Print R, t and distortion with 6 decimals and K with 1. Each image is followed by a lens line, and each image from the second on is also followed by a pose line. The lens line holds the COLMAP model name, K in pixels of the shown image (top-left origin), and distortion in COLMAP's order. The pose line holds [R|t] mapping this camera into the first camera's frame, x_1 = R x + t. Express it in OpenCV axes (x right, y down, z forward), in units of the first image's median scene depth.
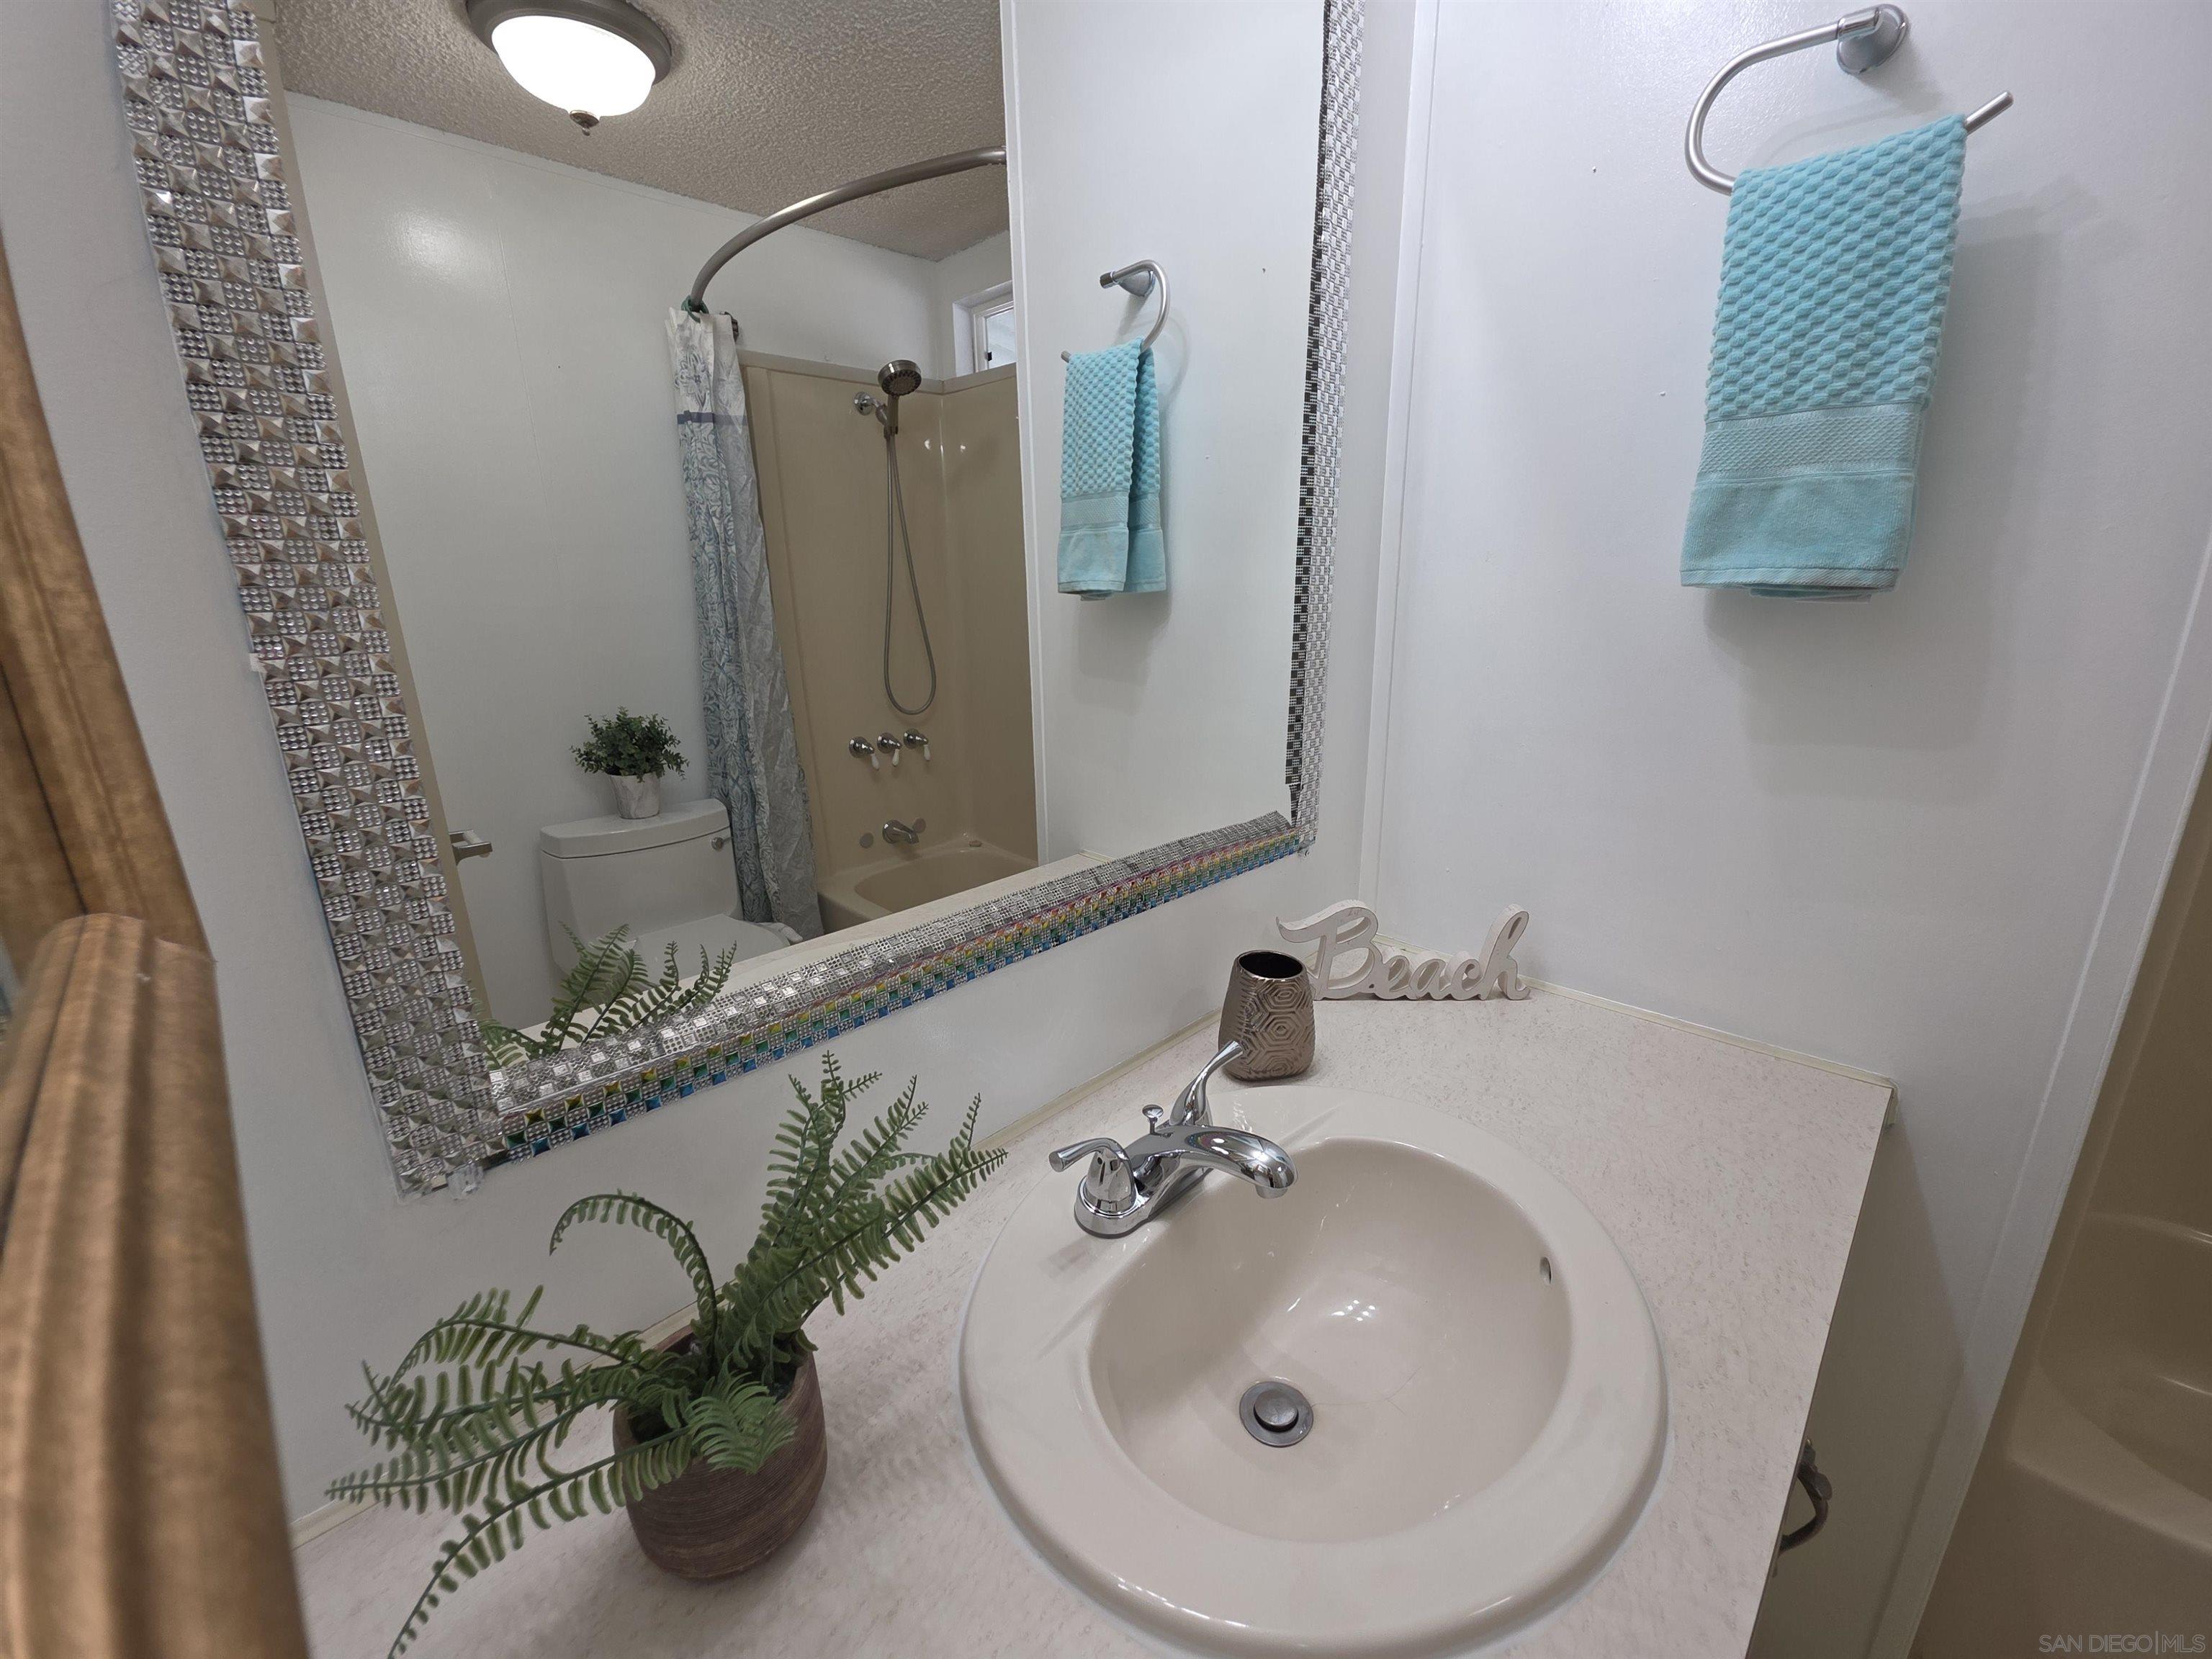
lens RADIAL K [[878.8, 0, 1116.9], [0, 878.8, 832.4], [0, 0, 1]] dist [0.012879, -0.008233]
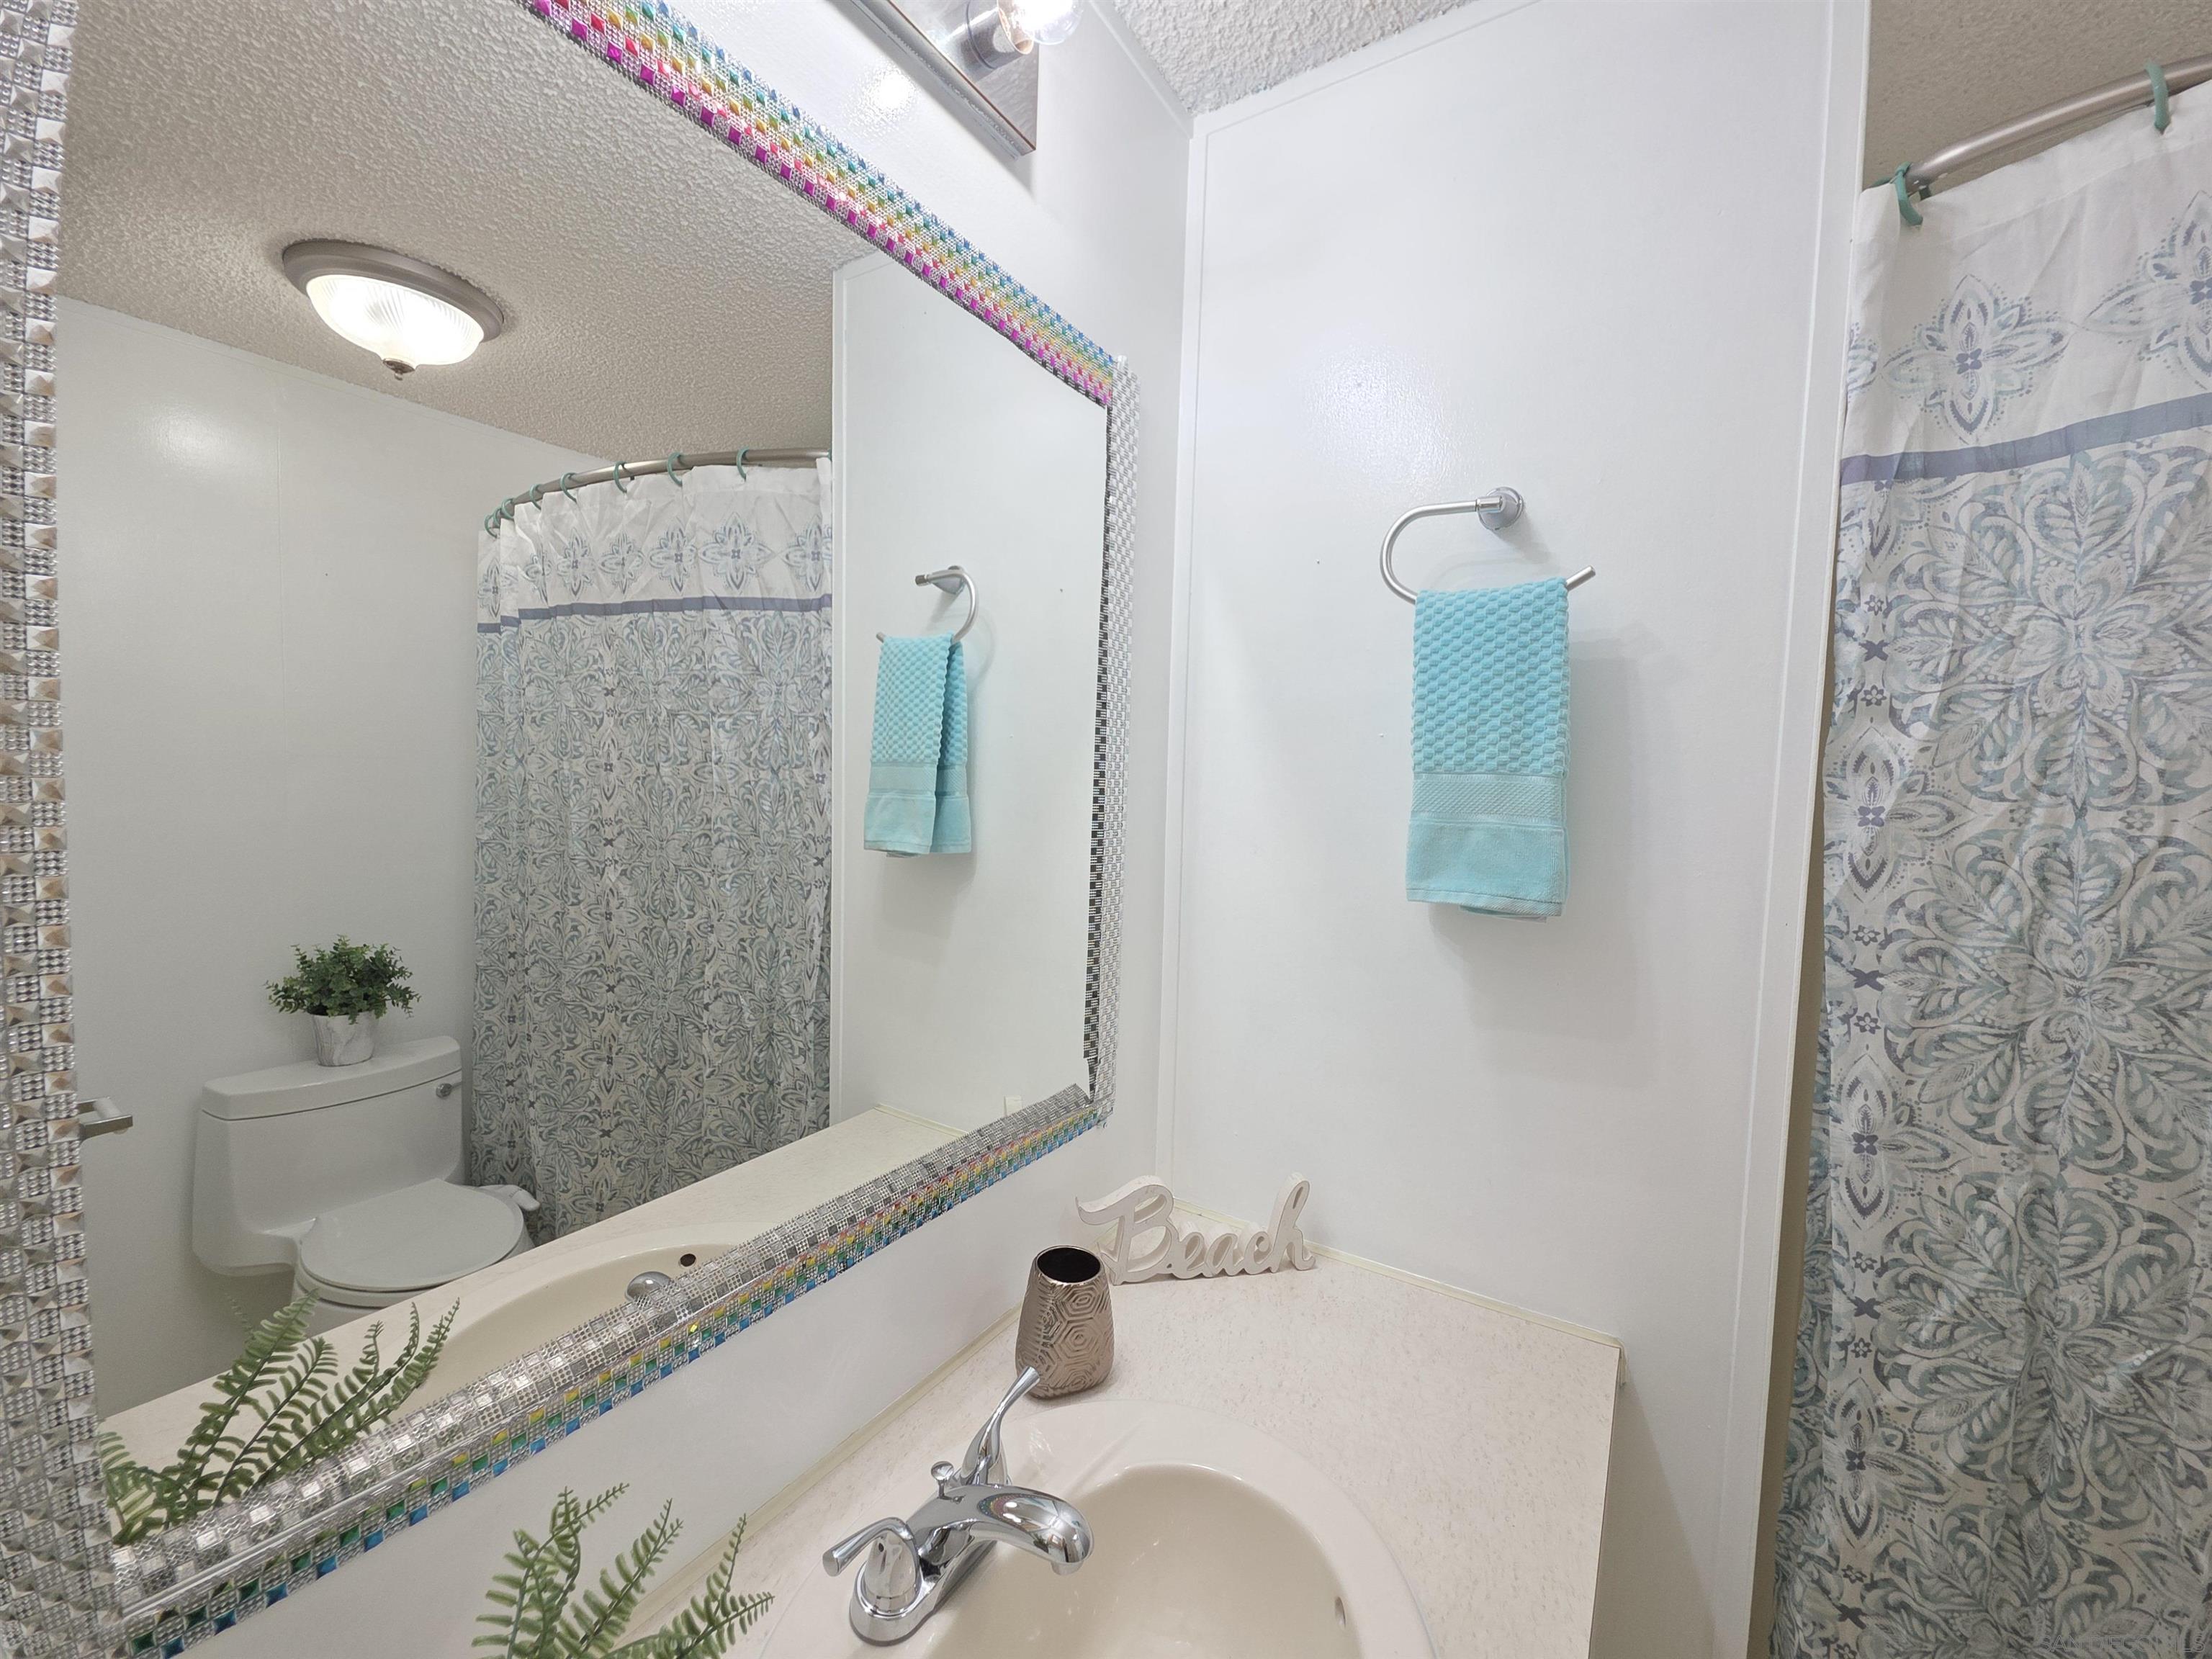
lens RADIAL K [[878.8, 0, 1115.6], [0, 878.8, 822.1], [0, 0, 1]] dist [0.012879, -0.008233]
pose [[0.976860, 0.028896, 0.211917, 0.002025], [0.016804, 0.977399, -0.210736, -0.133213], [-0.213216, 0.209420, 0.954297, -0.064611]]
